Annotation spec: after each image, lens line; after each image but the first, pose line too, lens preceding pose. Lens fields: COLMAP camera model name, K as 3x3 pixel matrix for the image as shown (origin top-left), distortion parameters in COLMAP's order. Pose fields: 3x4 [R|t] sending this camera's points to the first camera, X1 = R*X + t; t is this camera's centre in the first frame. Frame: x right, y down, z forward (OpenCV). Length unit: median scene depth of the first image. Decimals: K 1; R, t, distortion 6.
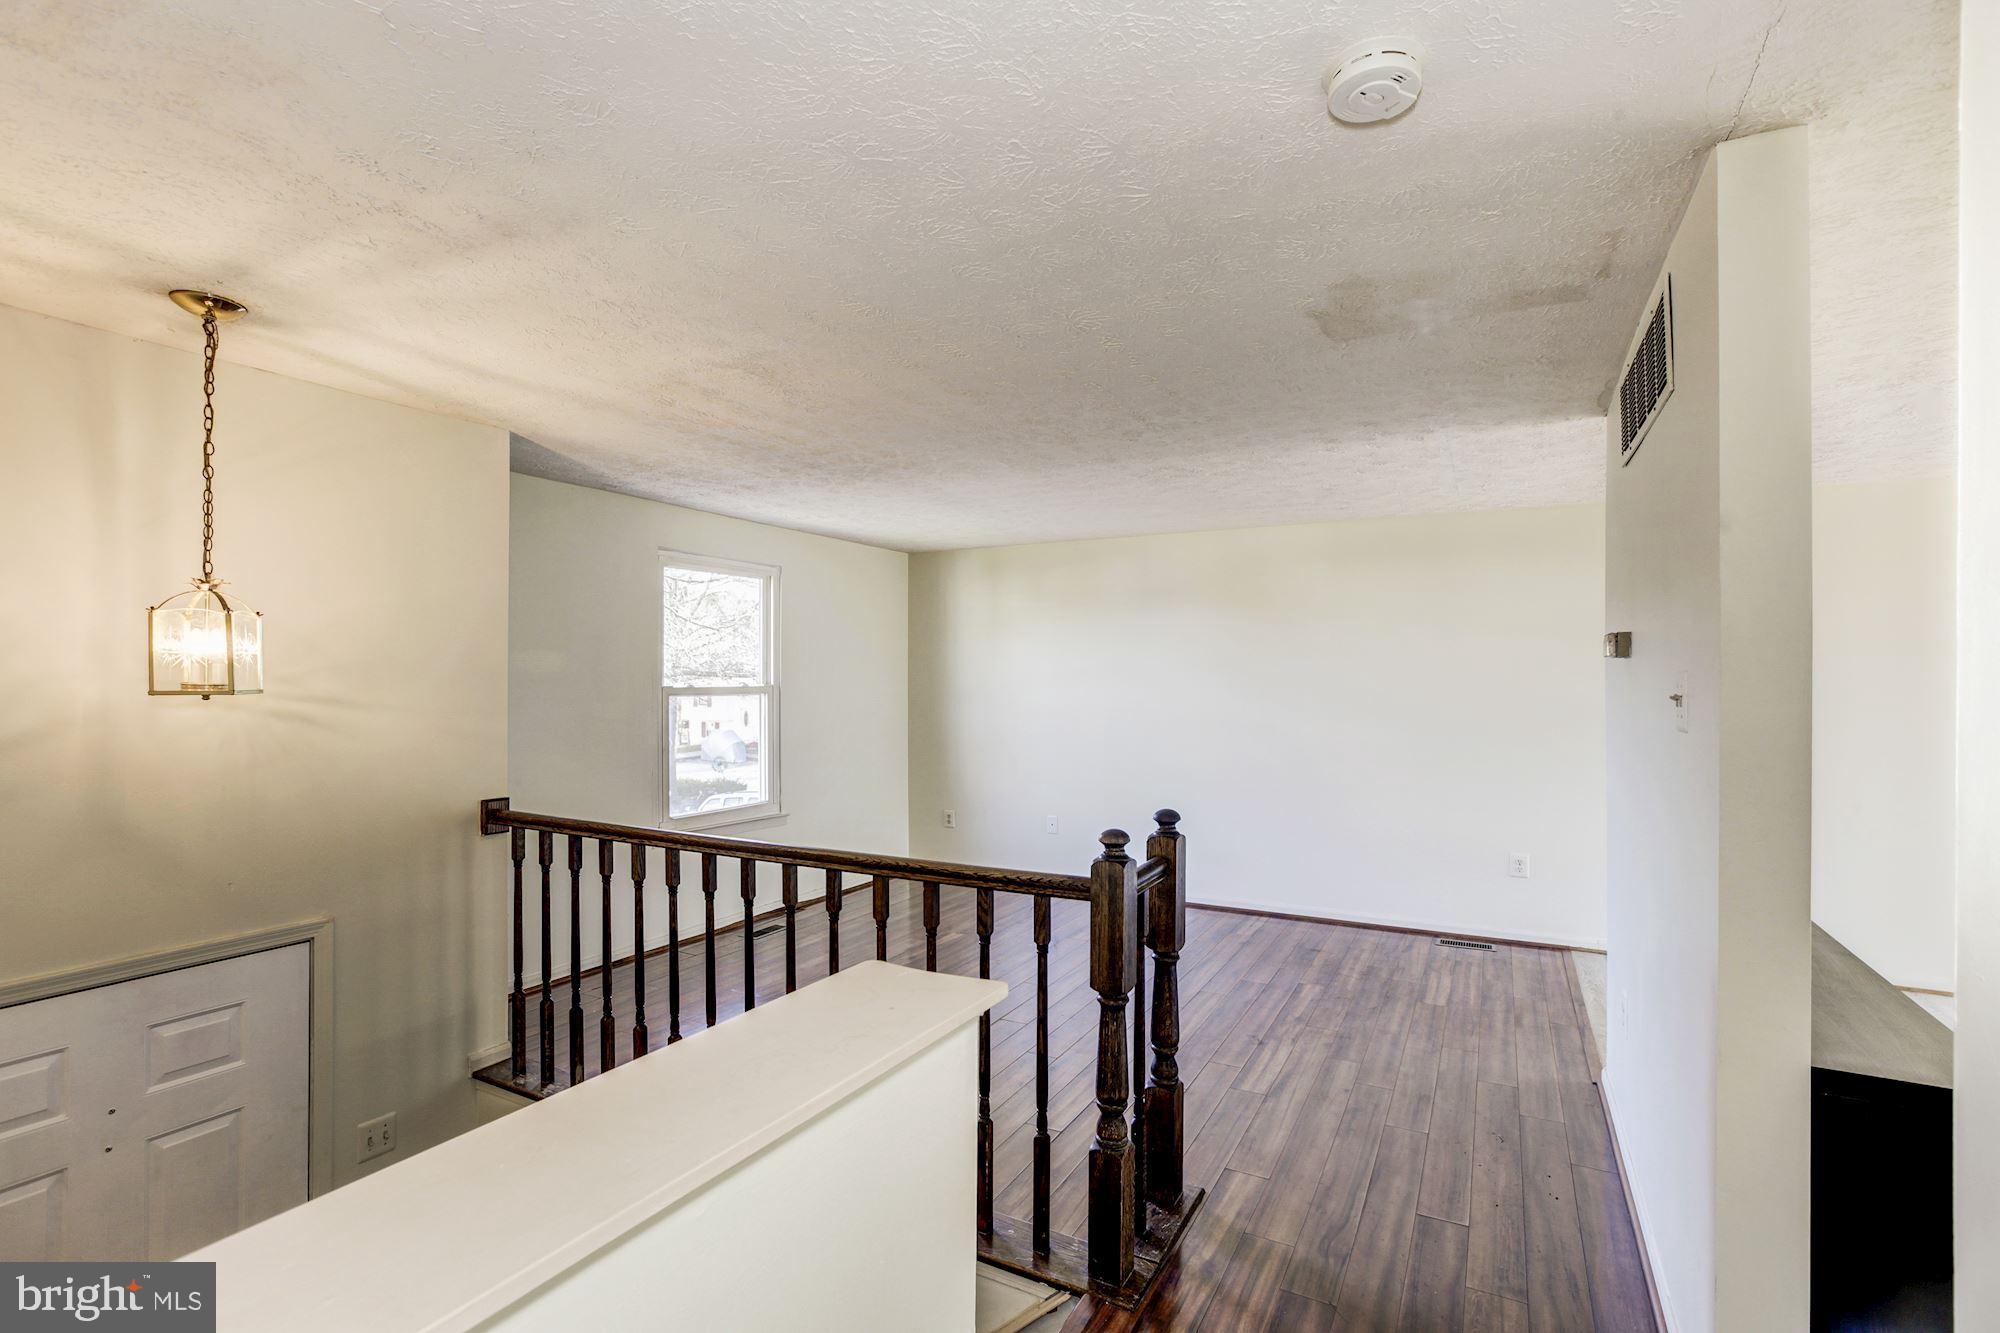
lens RADIAL K [[911.4, 0, 1039.5], [0, 911.4, 677.8], [0, 0, 1]] dist [-0.029986, 0.034184]
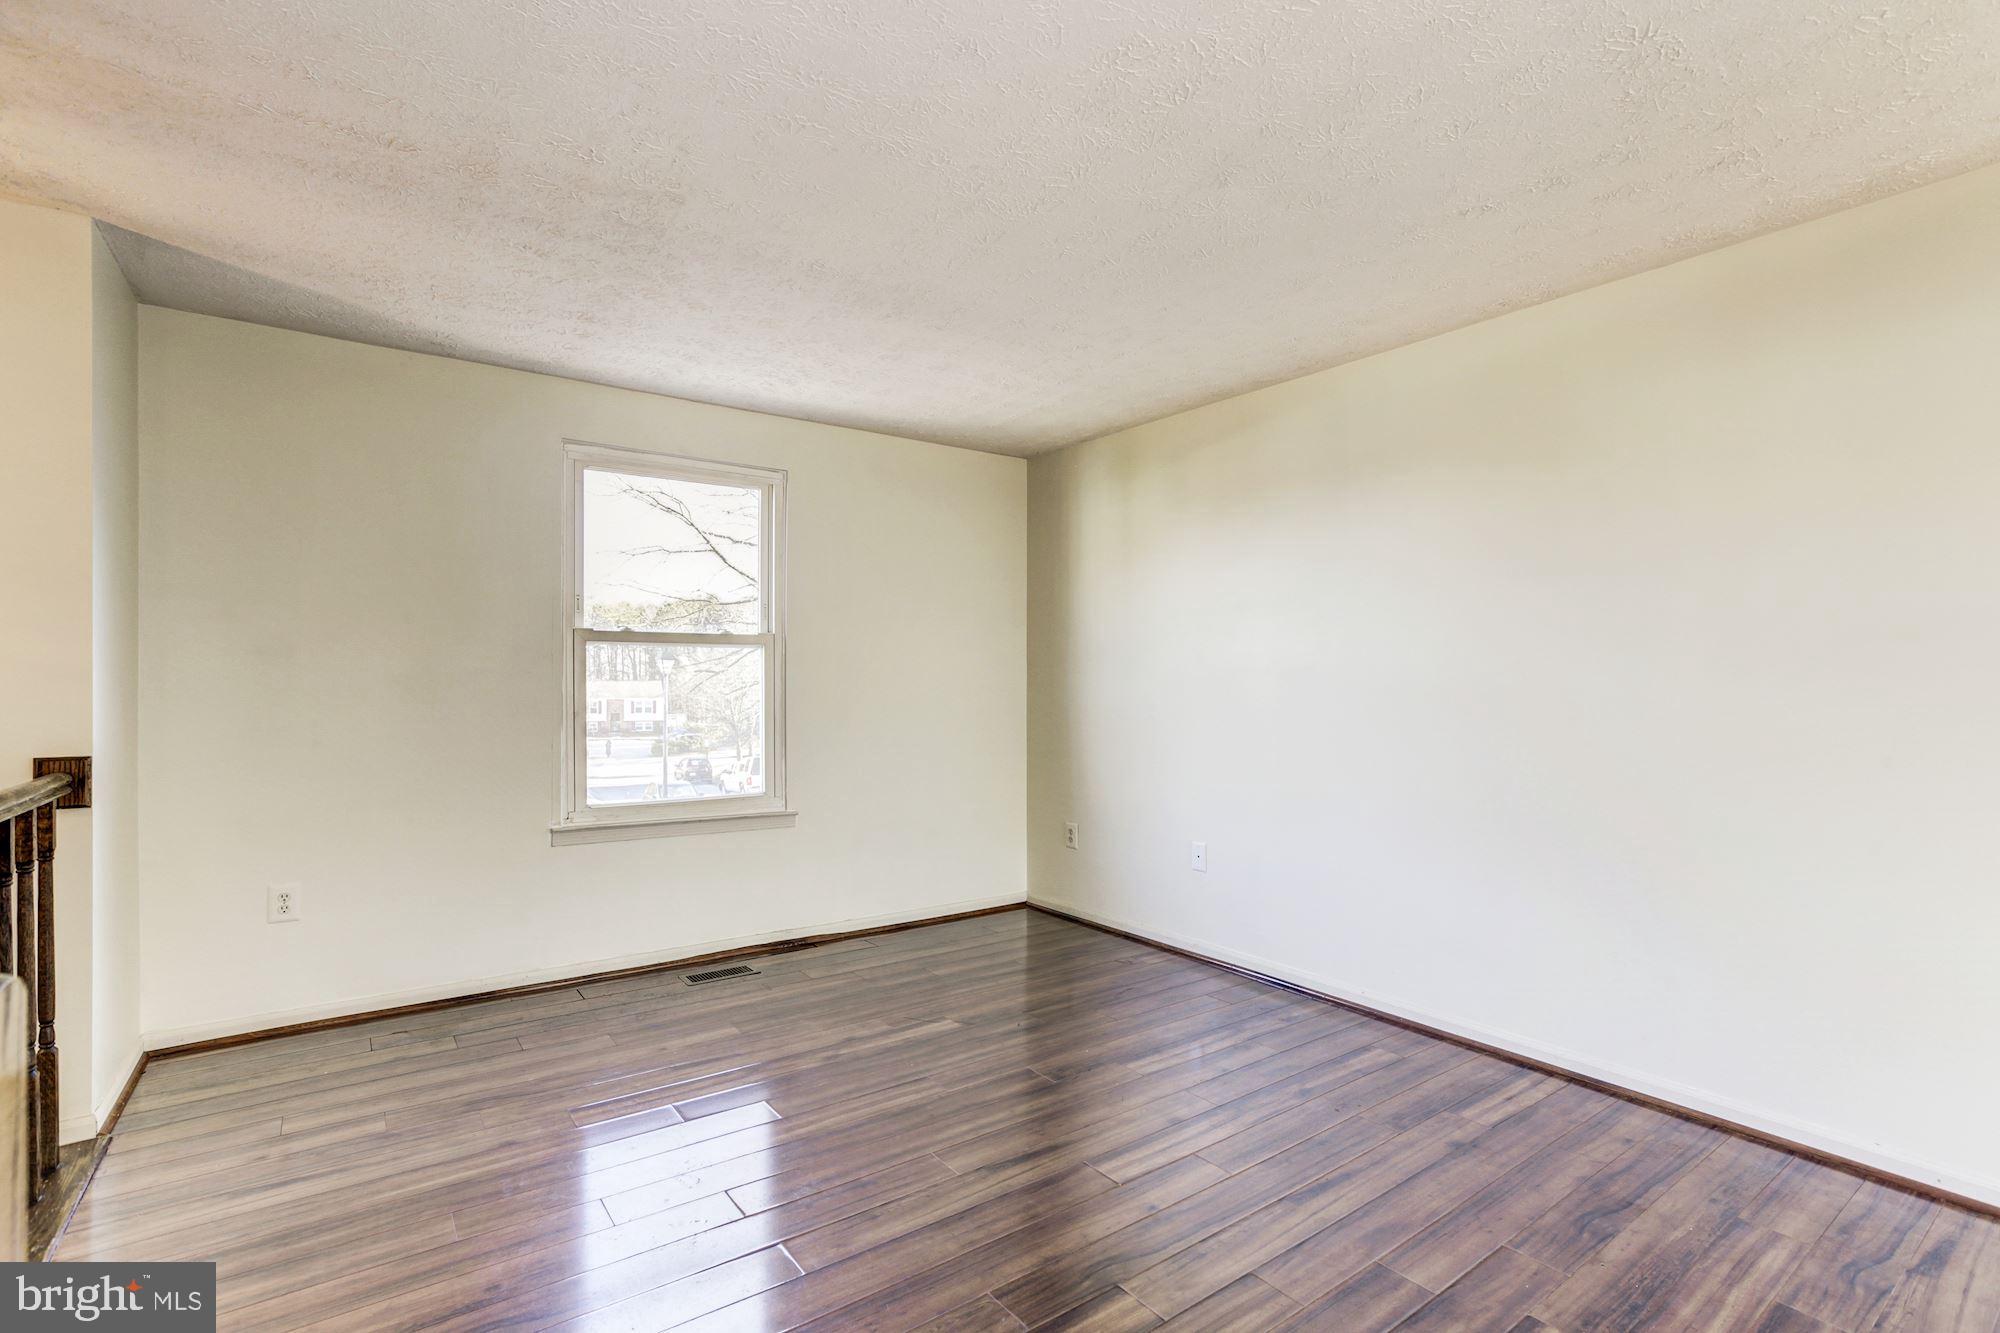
lens RADIAL K [[927.2, 0, 996.6], [0, 927.2, 683.8], [0, 0, 1]] dist [-0.043219, 0.023314]
pose [[0.891758, 0.002740, -0.452505, 0.226195], [-0.000773, 0.999989, 0.004533, 0.050199], [0.452512, -0.003692, 0.891750, 0.473061]]
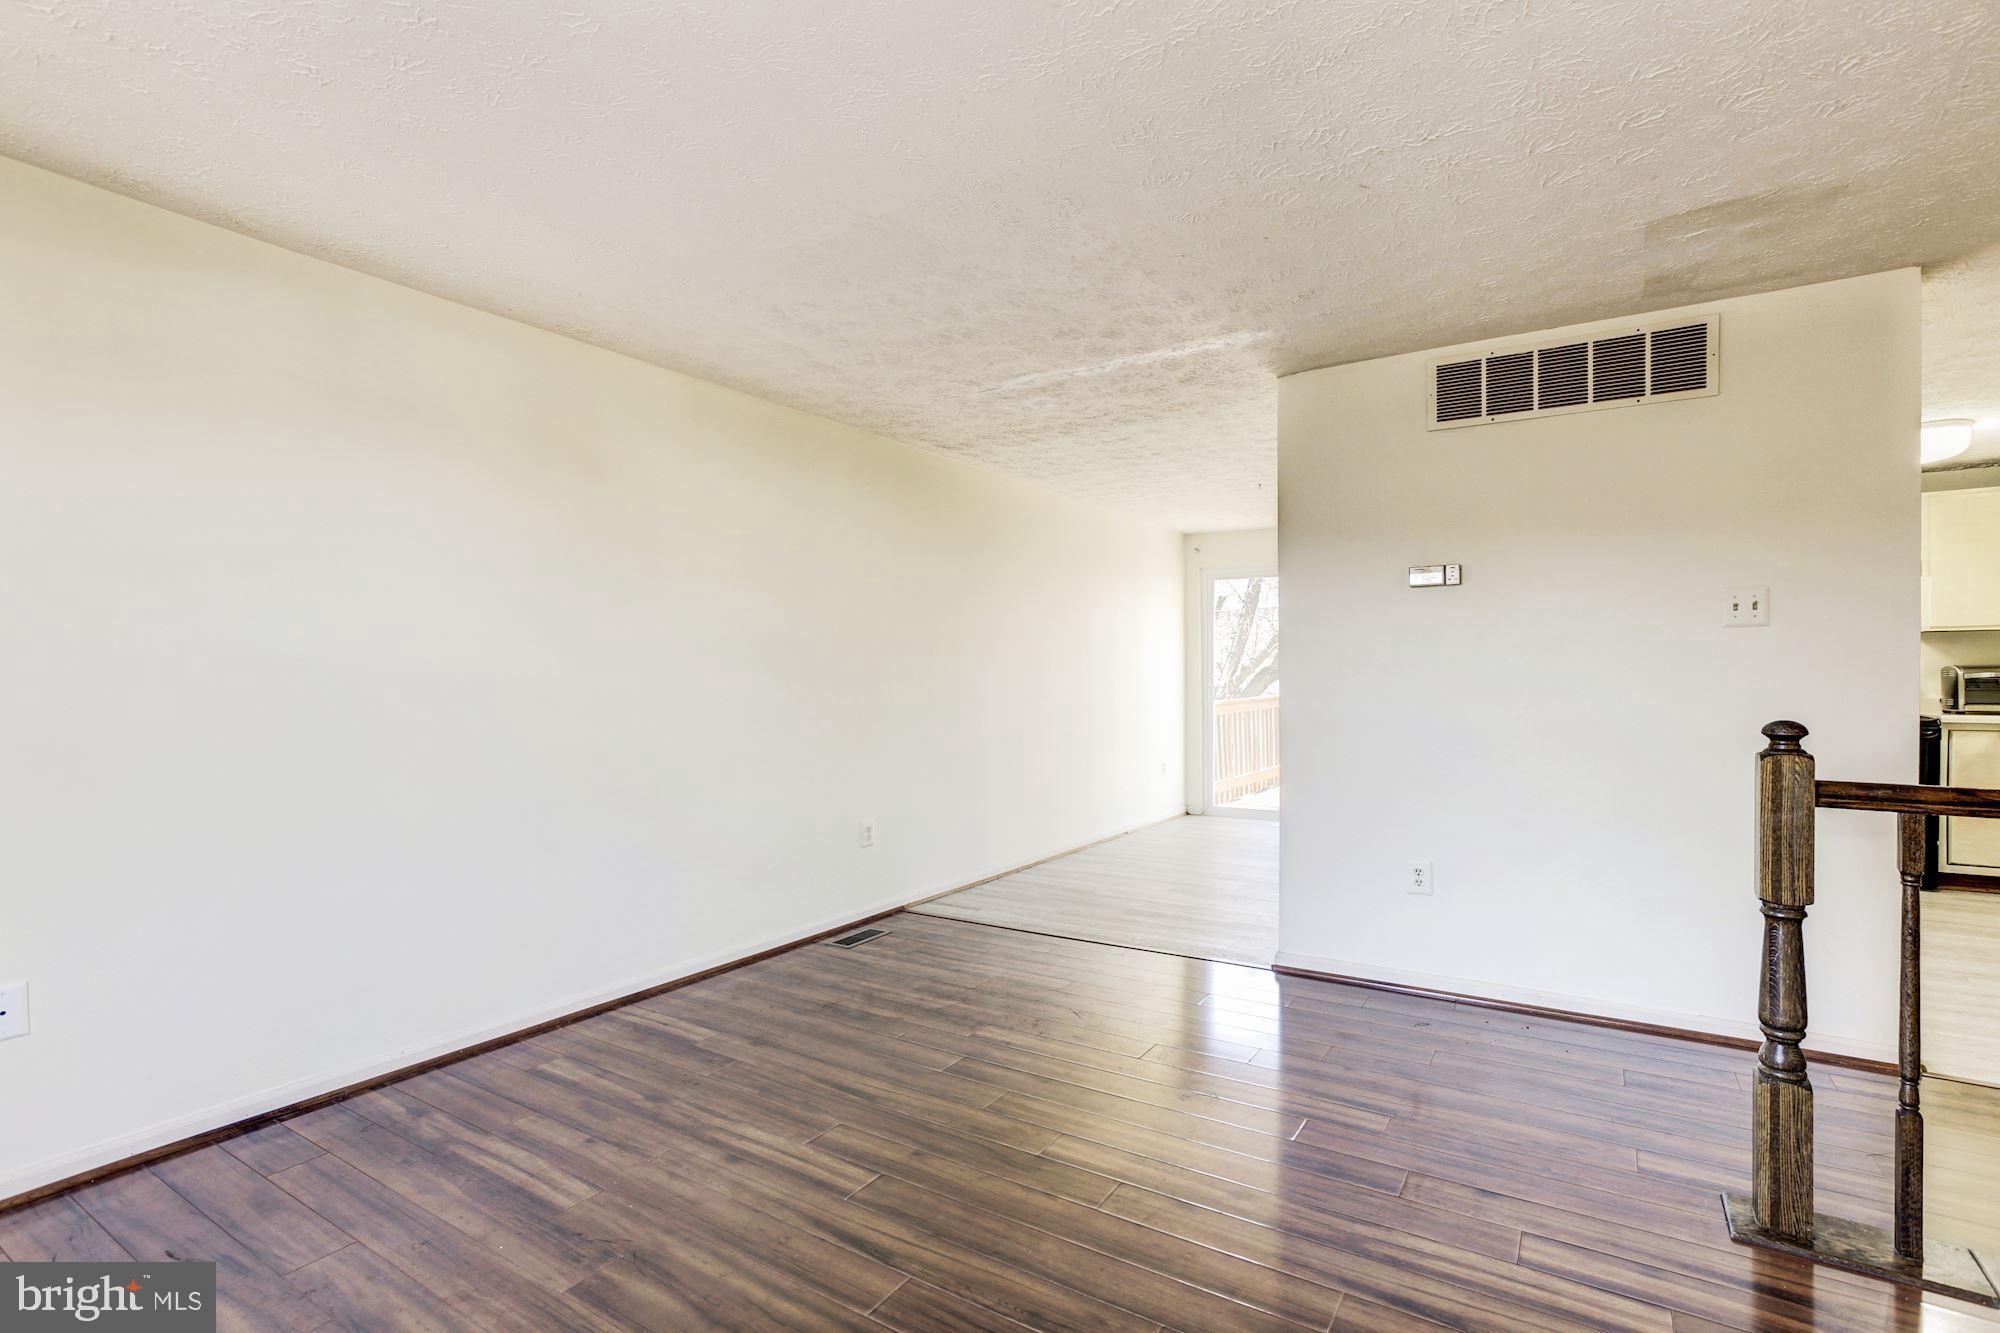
lens RADIAL K [[911.4, 0, 1039.5], [0, 911.4, 677.8], [0, 0, 1]] dist [-0.029986, 0.034184]
pose [[0.062596, -0.000980, 0.998038, -0.345693], [-0.012536, 0.999920, 0.001768, 0.055819], [-0.997960, -0.012622, 0.062579, 0.794585]]
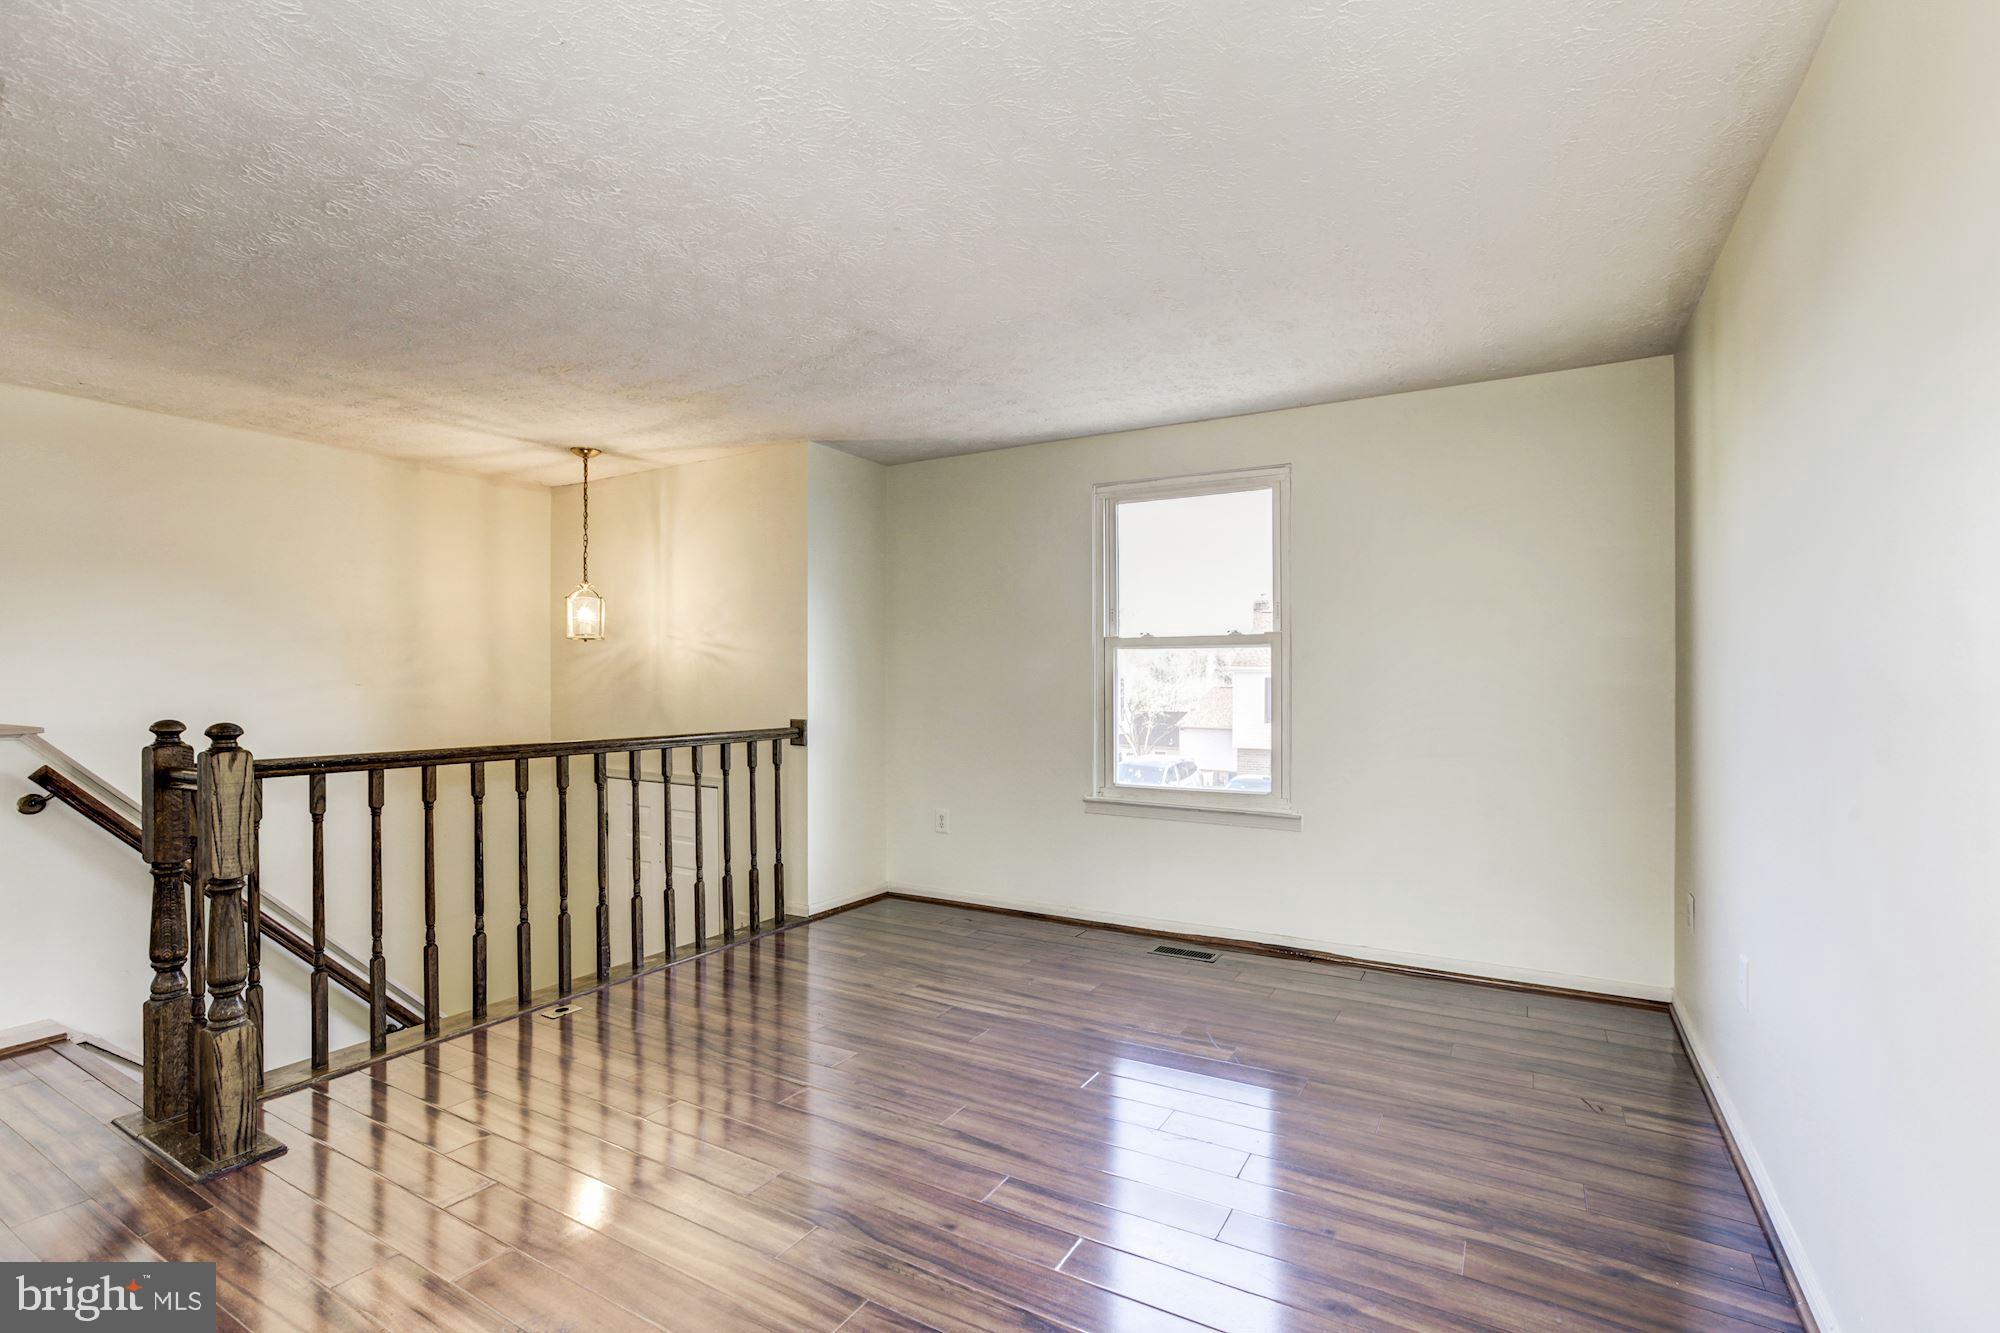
lens RADIAL K [[927.2, 0, 996.6], [0, 927.2, 683.8], [0, 0, 1]] dist [-0.043219, 0.023314]
pose [[-0.063118, 0.005176, -0.997993, 0.503339], [0.002558, 0.999984, 0.005024, 0.050052], [0.998003, -0.002236, -0.063130, 0.927164]]
